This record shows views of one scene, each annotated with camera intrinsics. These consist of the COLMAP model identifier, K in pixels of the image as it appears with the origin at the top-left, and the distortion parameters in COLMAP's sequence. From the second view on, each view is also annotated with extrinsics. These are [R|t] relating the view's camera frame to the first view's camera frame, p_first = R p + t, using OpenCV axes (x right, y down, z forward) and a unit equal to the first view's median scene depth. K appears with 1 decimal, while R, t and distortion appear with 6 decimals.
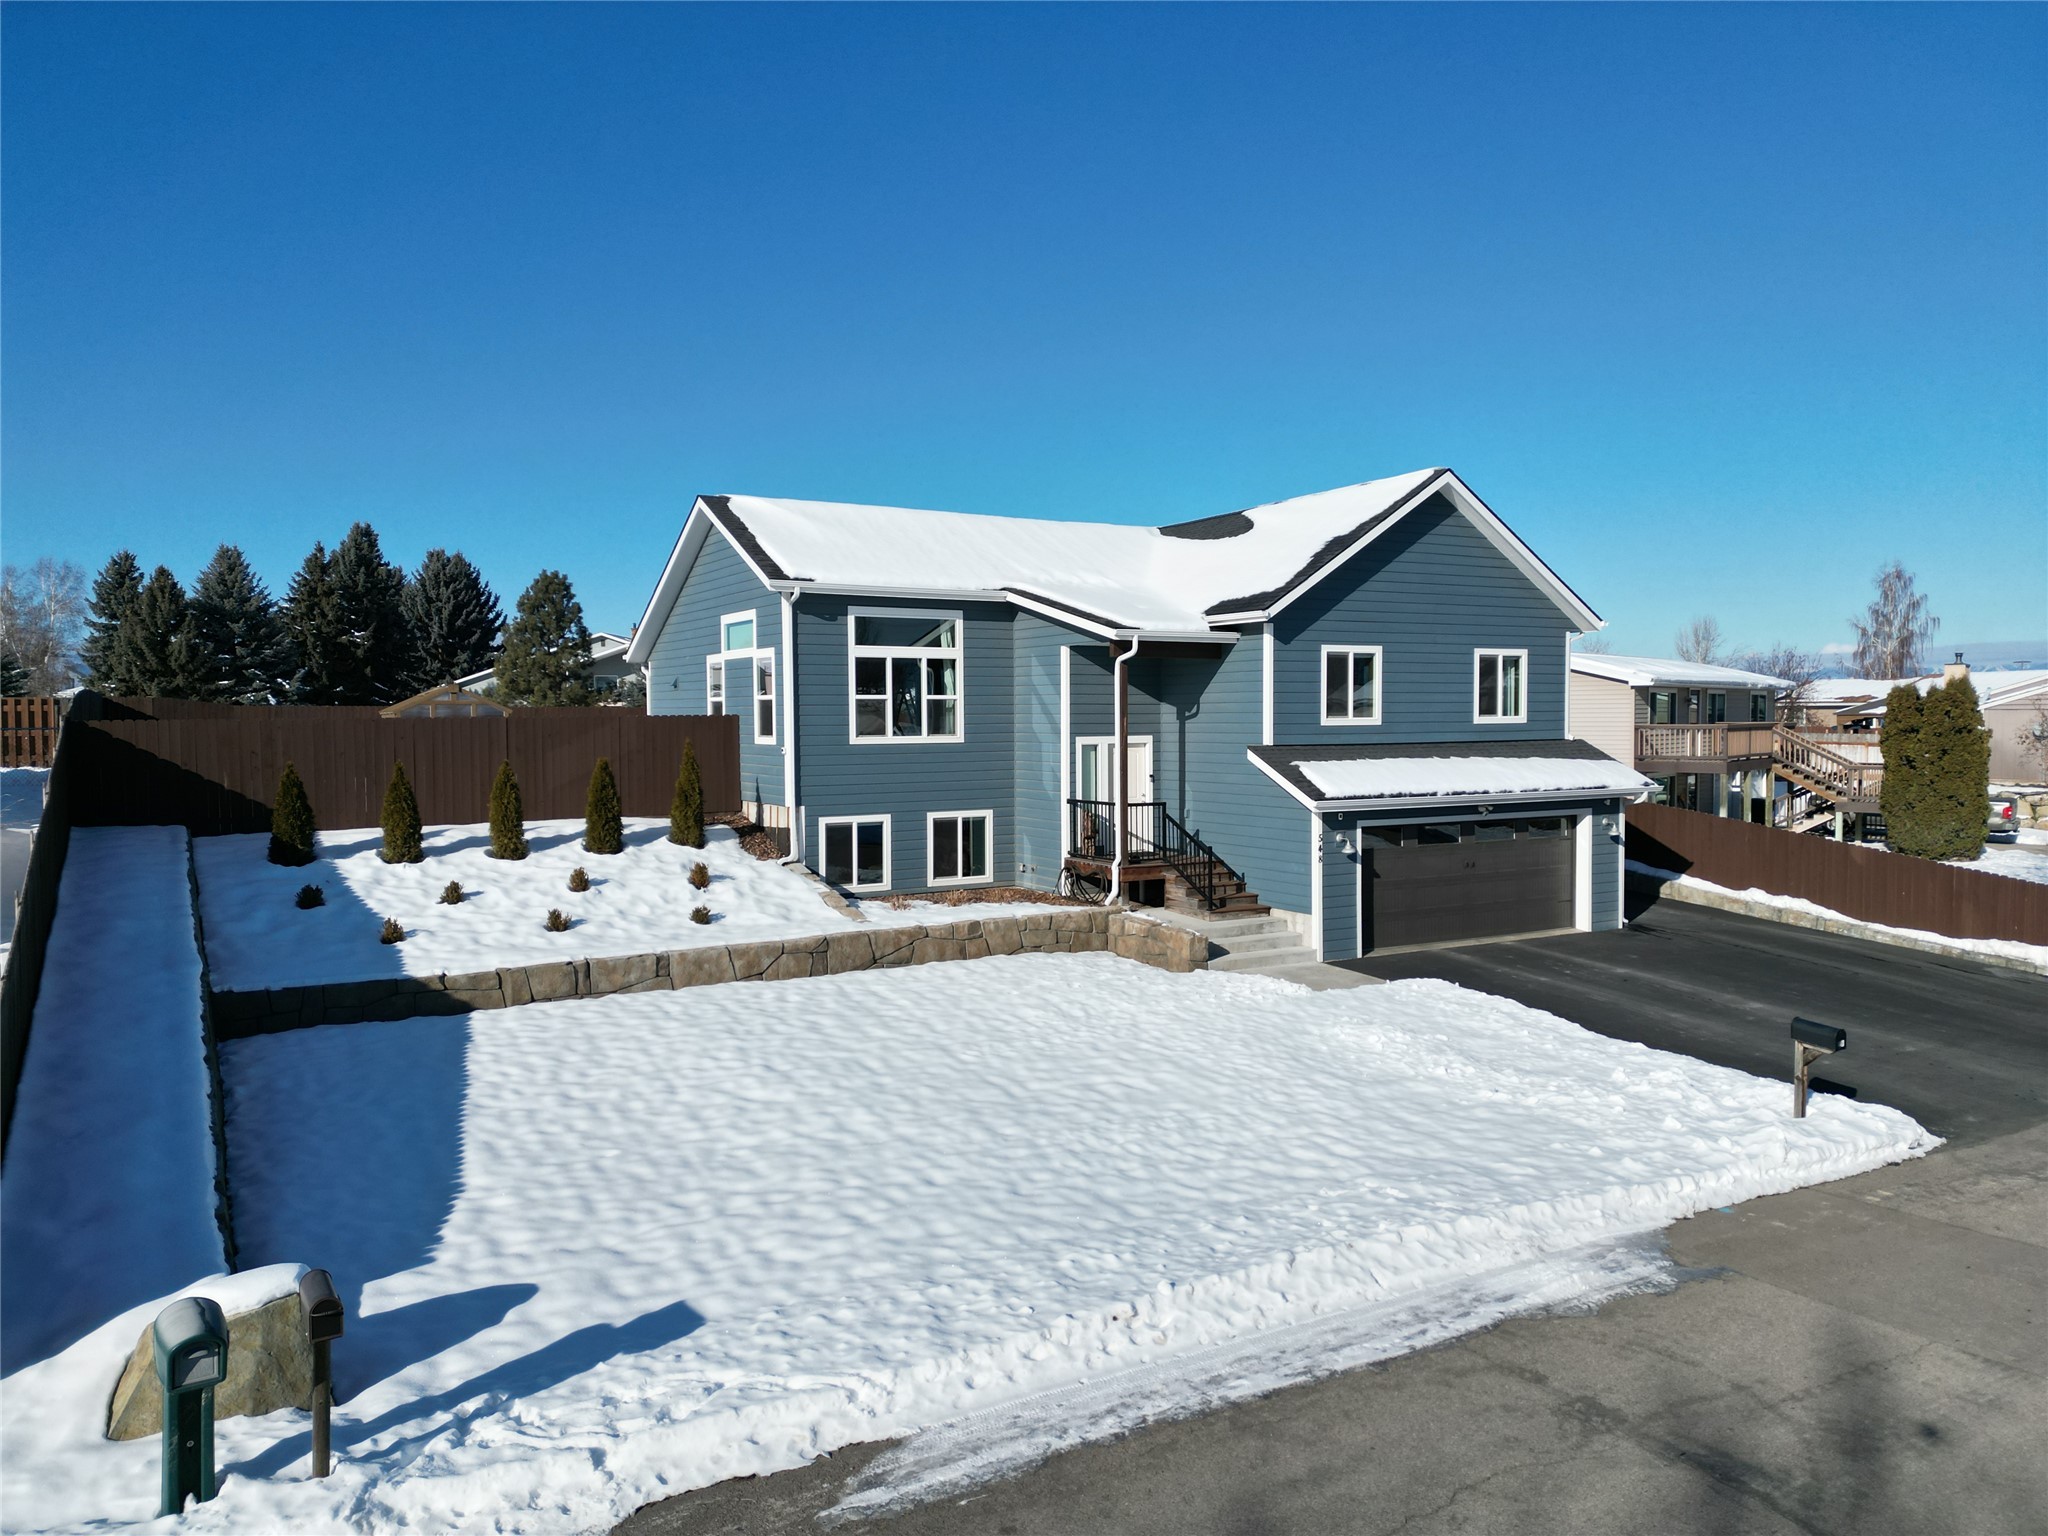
lens RADIAL K [[1418.7, 0, 1024.0], [0, 1418.7, 768.0], [0, 0, 1]] dist [0.105108, -0.102392]
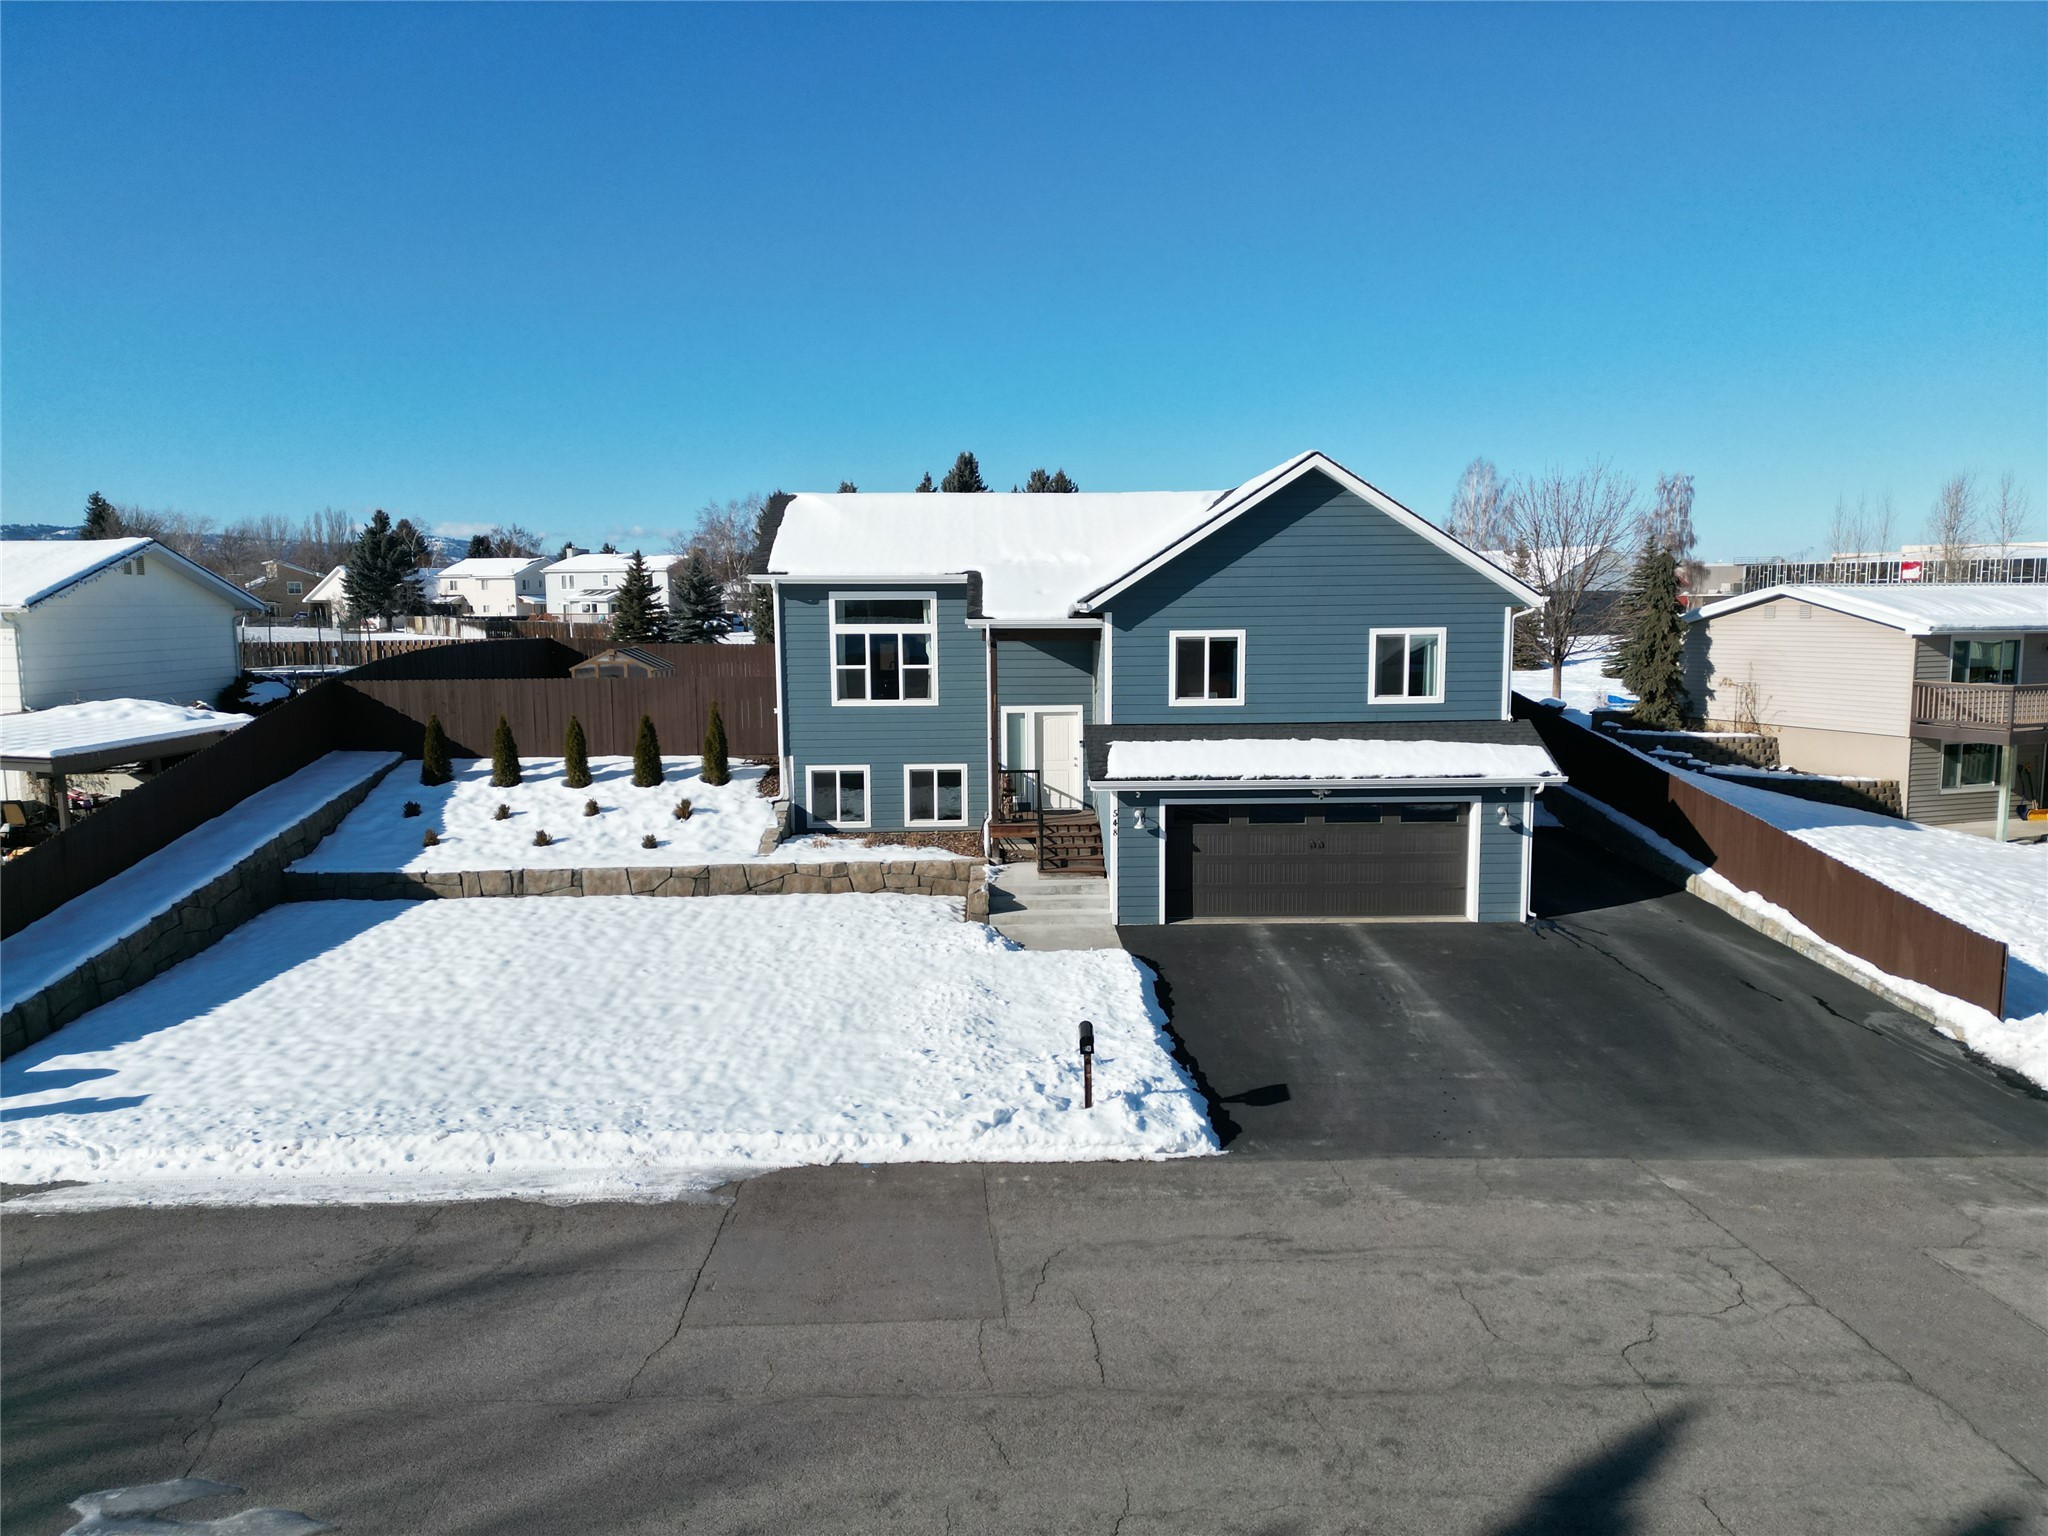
lens RADIAL K [[1418.7, 0, 1024.0], [0, 1418.7, 768.0], [0, 0, 1]] dist [0.105108, -0.102392]
pose [[0.877981, 0.054485, -0.475585, 0.622742], [-0.015131, 0.996164, 0.086192, -0.073999], [0.478457, -0.068479, 0.875437, 0.012078]]
